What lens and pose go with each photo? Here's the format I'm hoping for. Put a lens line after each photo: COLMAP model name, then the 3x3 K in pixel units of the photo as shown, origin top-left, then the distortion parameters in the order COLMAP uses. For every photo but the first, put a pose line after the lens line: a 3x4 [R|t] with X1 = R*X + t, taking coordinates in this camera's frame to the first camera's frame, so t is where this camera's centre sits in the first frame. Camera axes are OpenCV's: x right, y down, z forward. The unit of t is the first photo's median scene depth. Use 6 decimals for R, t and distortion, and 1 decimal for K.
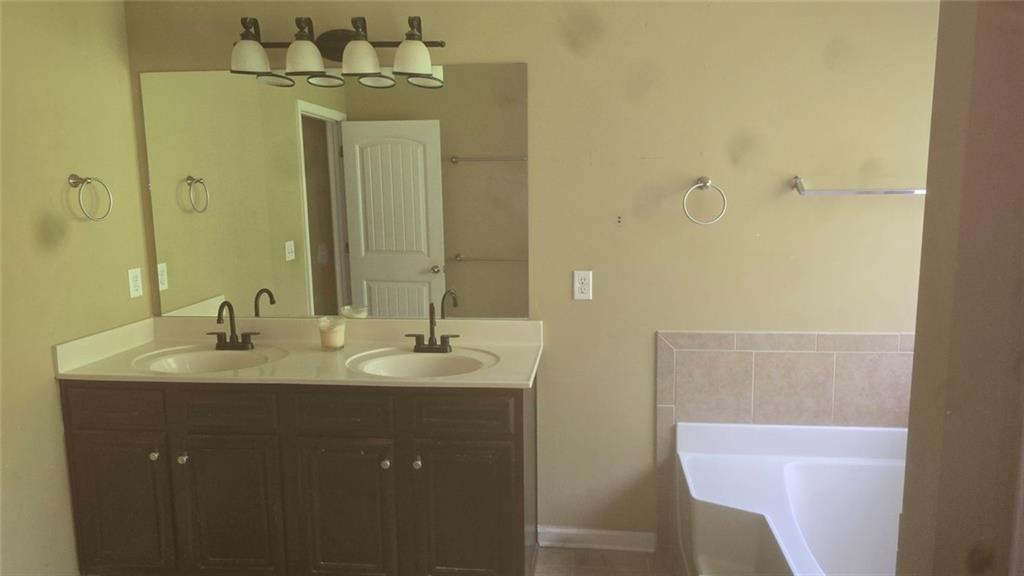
lens RADIAL K [[682.1, 0, 539.9], [0, 682.1, 289.0], [0, 0, 1]] dist [0.078596, 0.000232]
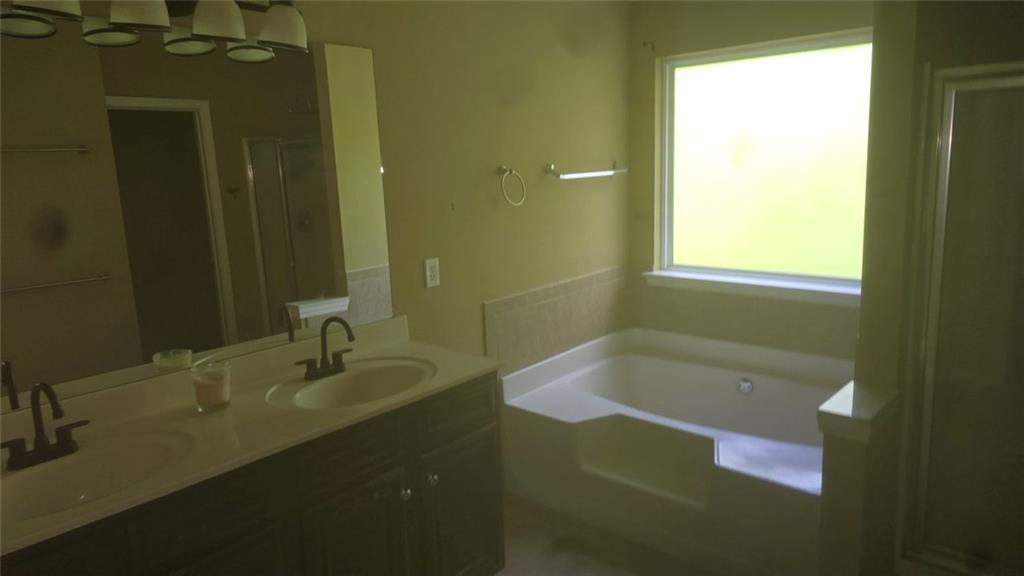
lens RADIAL K [[682.1, 0, 539.9], [0, 682.1, 289.0], [0, 0, 1]] dist [0.078596, 0.000232]
pose [[0.584732, -0.171162, 0.792964, -0.665014], [0.145748, 0.983748, 0.104869, -0.065965], [-0.798026, 0.054253, 0.600175, 0.253907]]
